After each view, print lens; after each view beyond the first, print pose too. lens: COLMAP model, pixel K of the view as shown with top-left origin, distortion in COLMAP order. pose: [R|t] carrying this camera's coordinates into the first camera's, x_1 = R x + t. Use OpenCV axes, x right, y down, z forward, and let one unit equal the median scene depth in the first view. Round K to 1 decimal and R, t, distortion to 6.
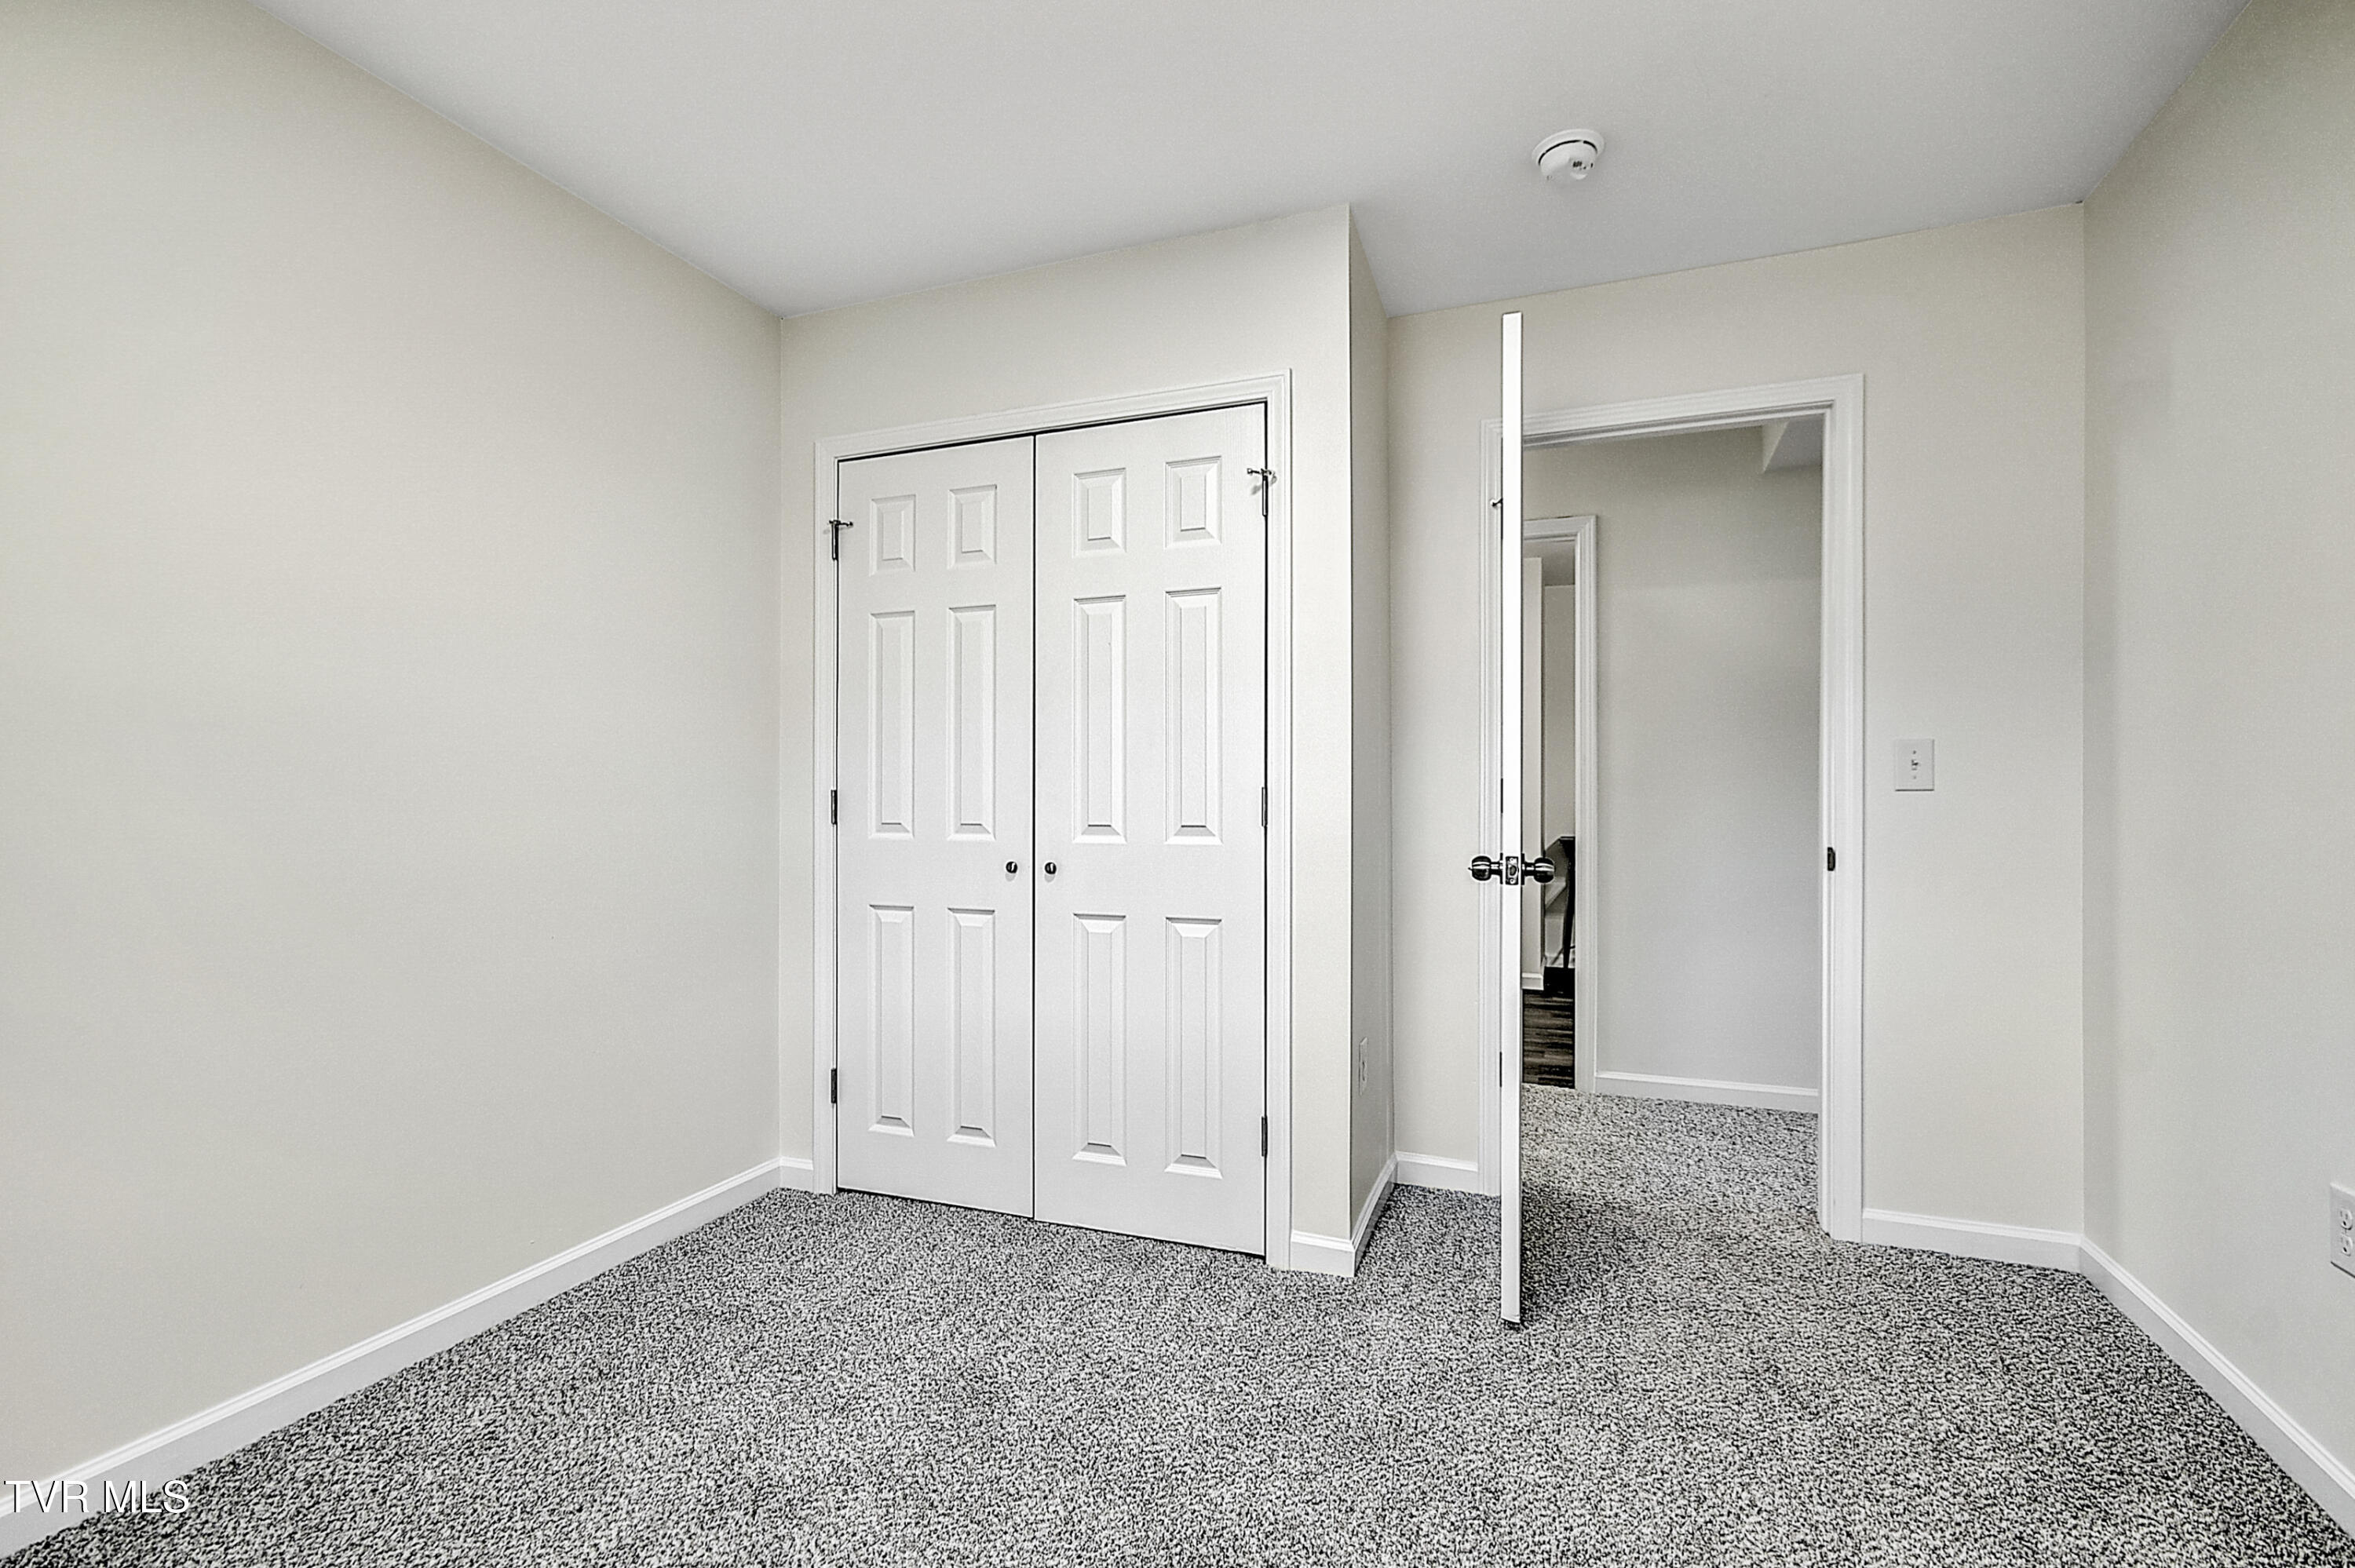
lens RADIAL K [[1038.2, 0, 1175.8], [0, 1038.2, 791.2], [0, 0, 1]] dist [-0.004410, -0.000718]
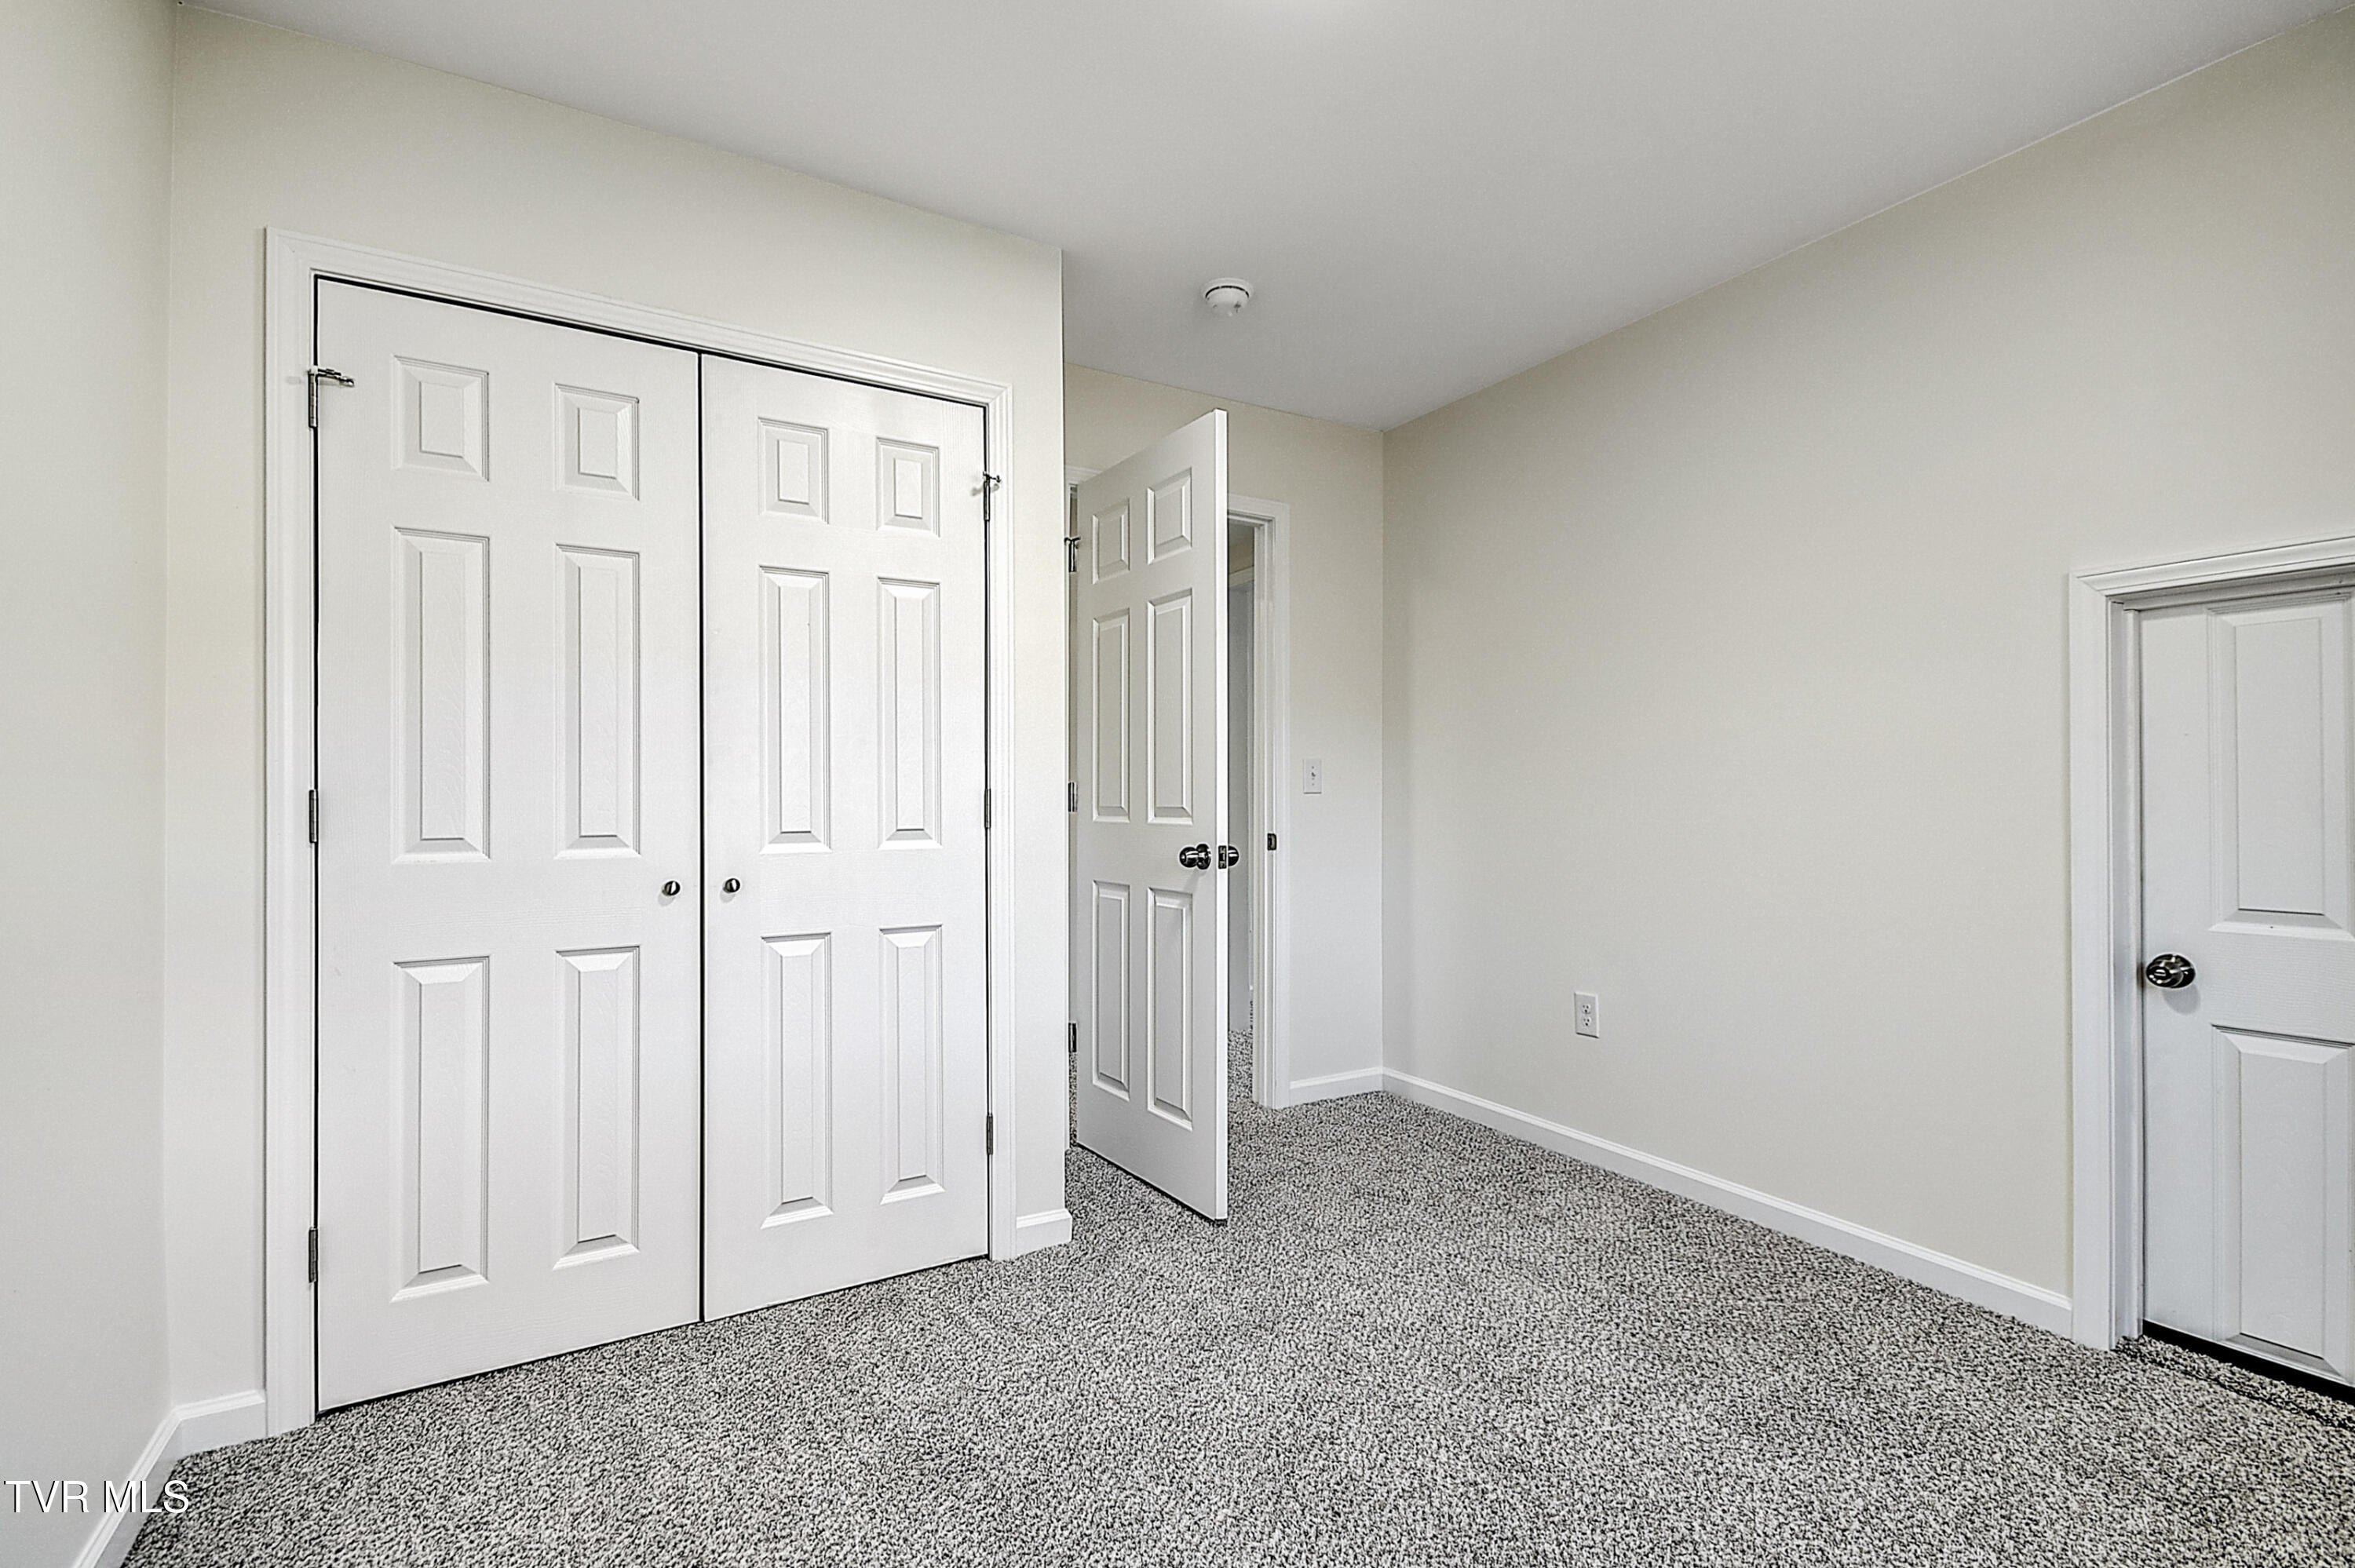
lens RADIAL K [[1038.2, 0, 1175.8], [0, 1038.2, 791.2], [0, 0, 1]] dist [-0.004410, -0.000718]
pose [[0.624893, 0.003035, 0.780704, -0.565903], [-0.000628, 0.999994, -0.003385, 0.001602], [-0.780710, 0.001625, 0.624891, 0.217343]]
